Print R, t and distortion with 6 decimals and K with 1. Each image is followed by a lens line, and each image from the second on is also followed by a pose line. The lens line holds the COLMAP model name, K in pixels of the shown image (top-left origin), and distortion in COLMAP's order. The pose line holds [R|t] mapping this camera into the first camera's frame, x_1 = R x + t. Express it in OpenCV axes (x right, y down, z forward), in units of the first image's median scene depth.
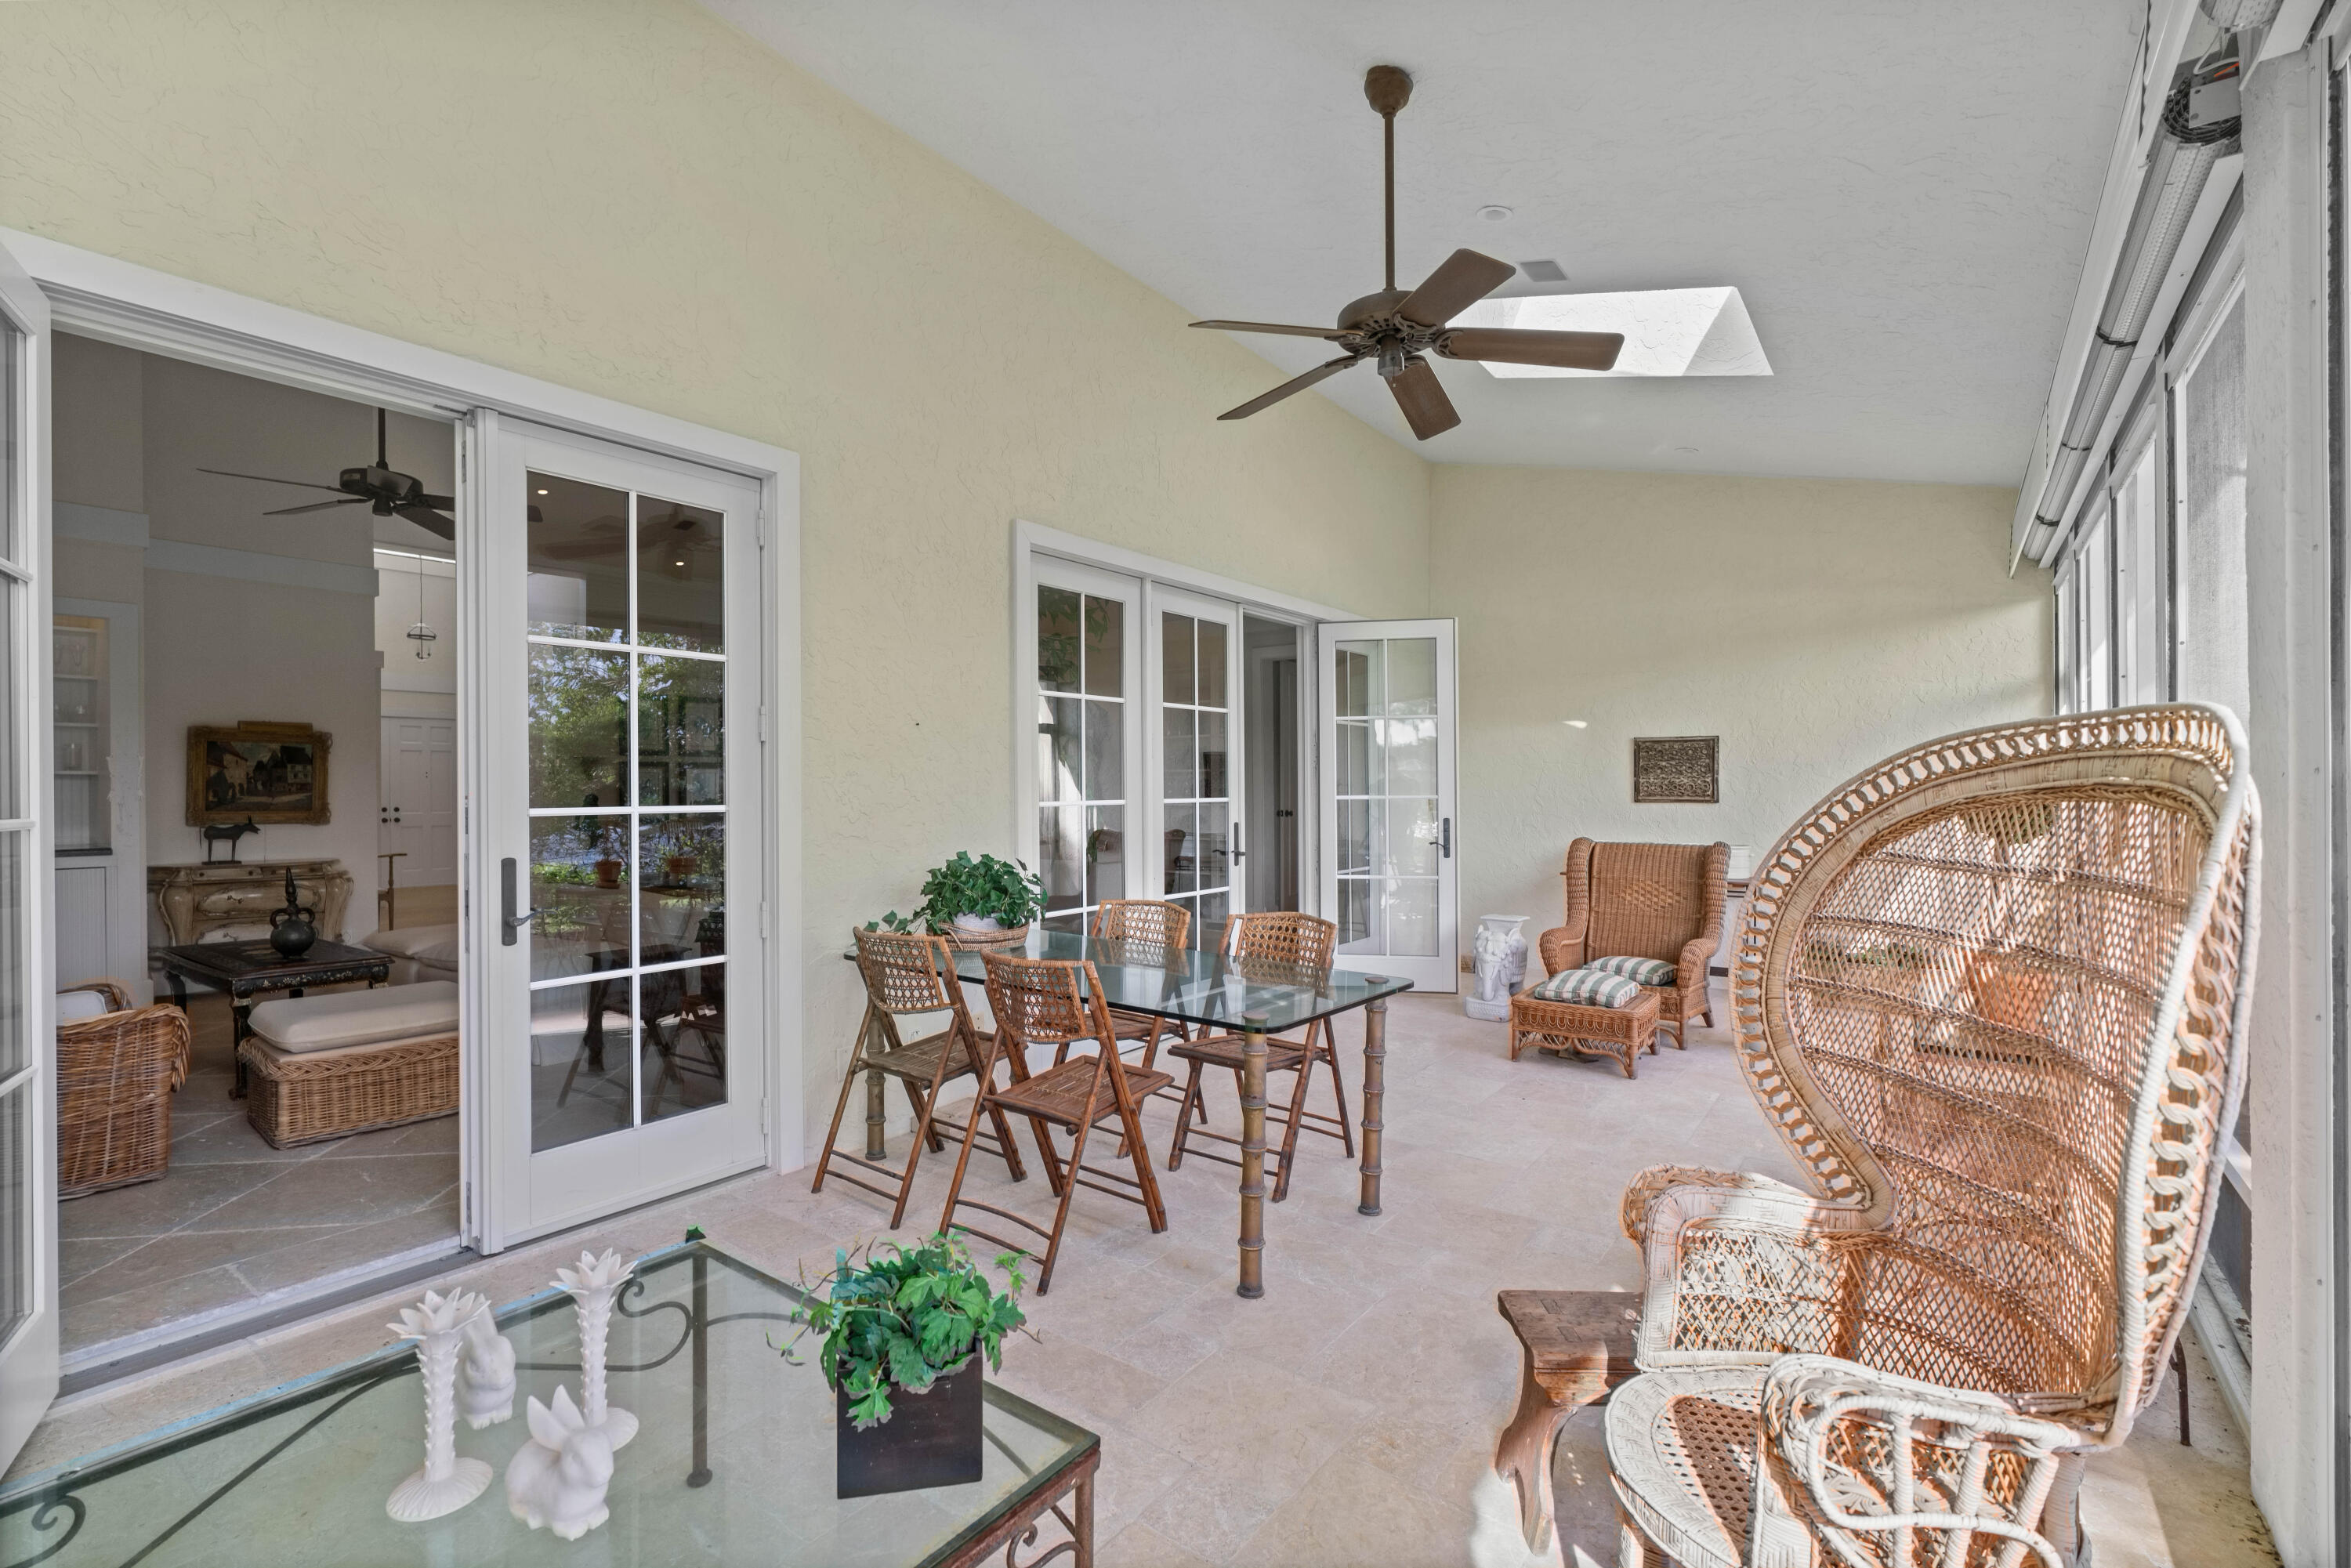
lens RADIAL K [[1051.9, 0, 1173.8], [0, 1051.9, 788.6], [0, 0, 1]] dist [-0.016135, 0.007174]
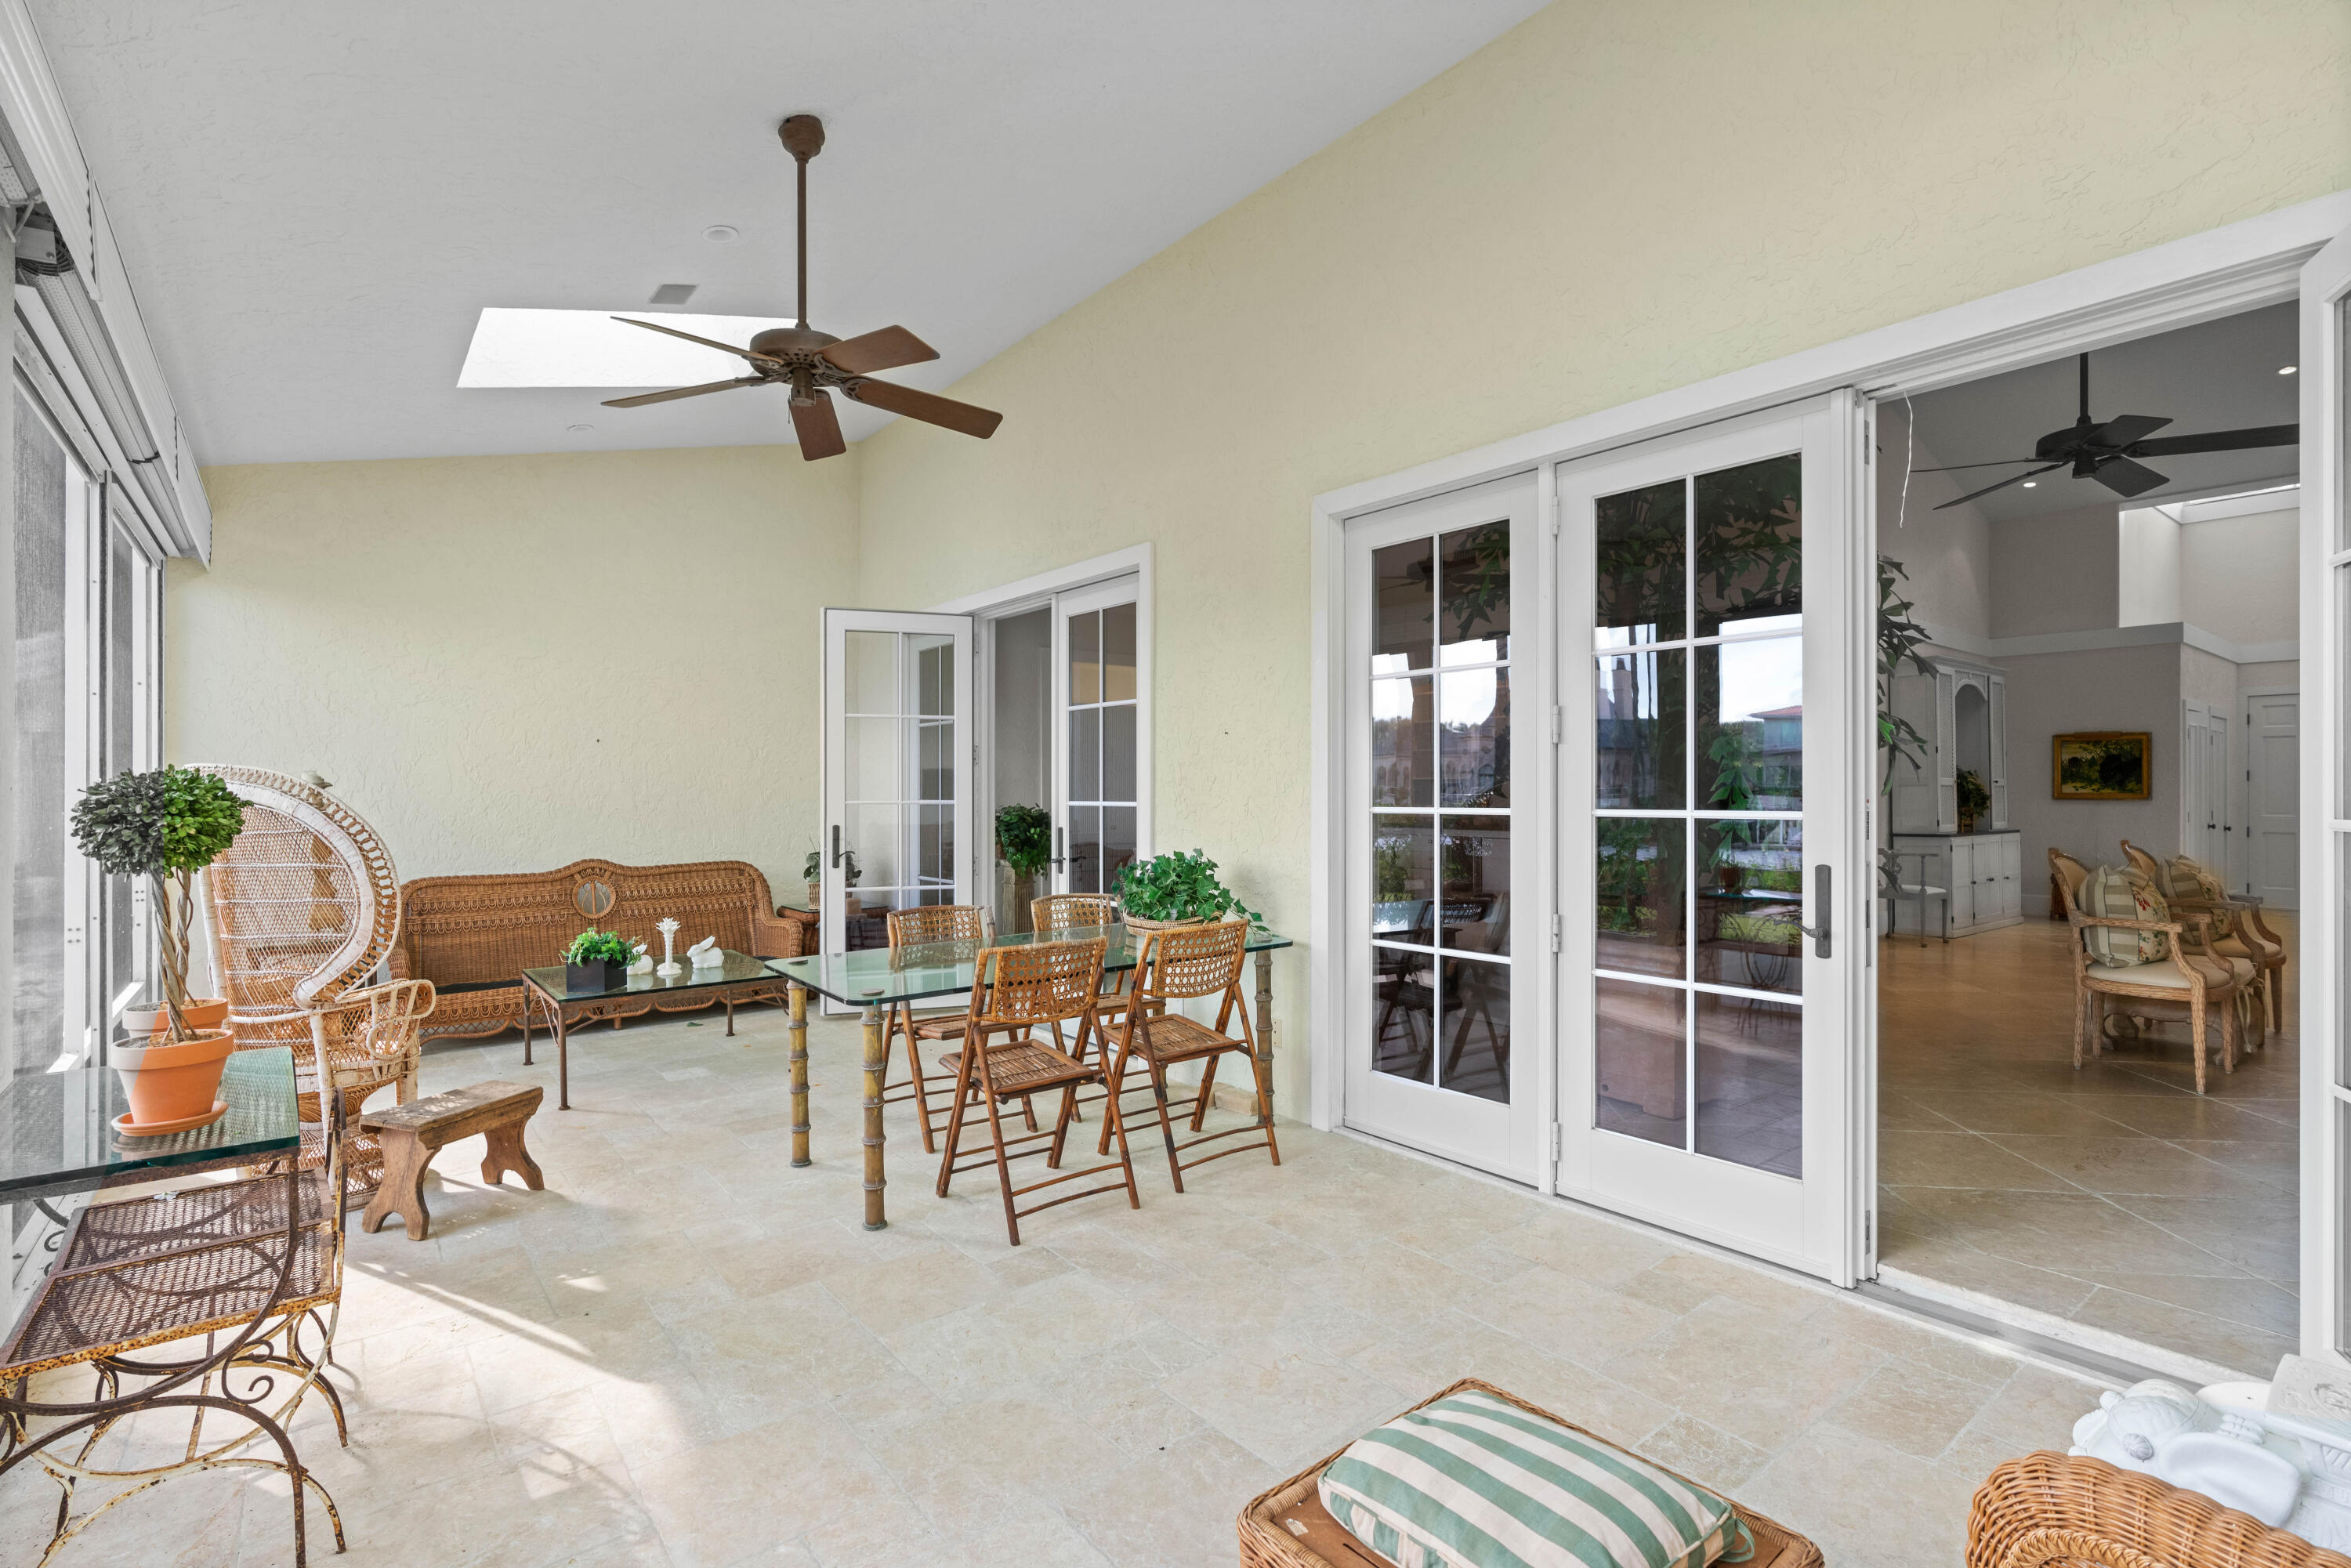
lens RADIAL K [[1127.4, 0, 1138.2], [0, 1127.4, 766.7], [0, 0, 1]] dist [-0.004317, 0.000078]
pose [[-0.296556, -0.014661, -0.954903, 0.788753], [0.000062, 0.999882, -0.015371, -0.005997], [0.955015, -0.004618, -0.296520, 1.088862]]
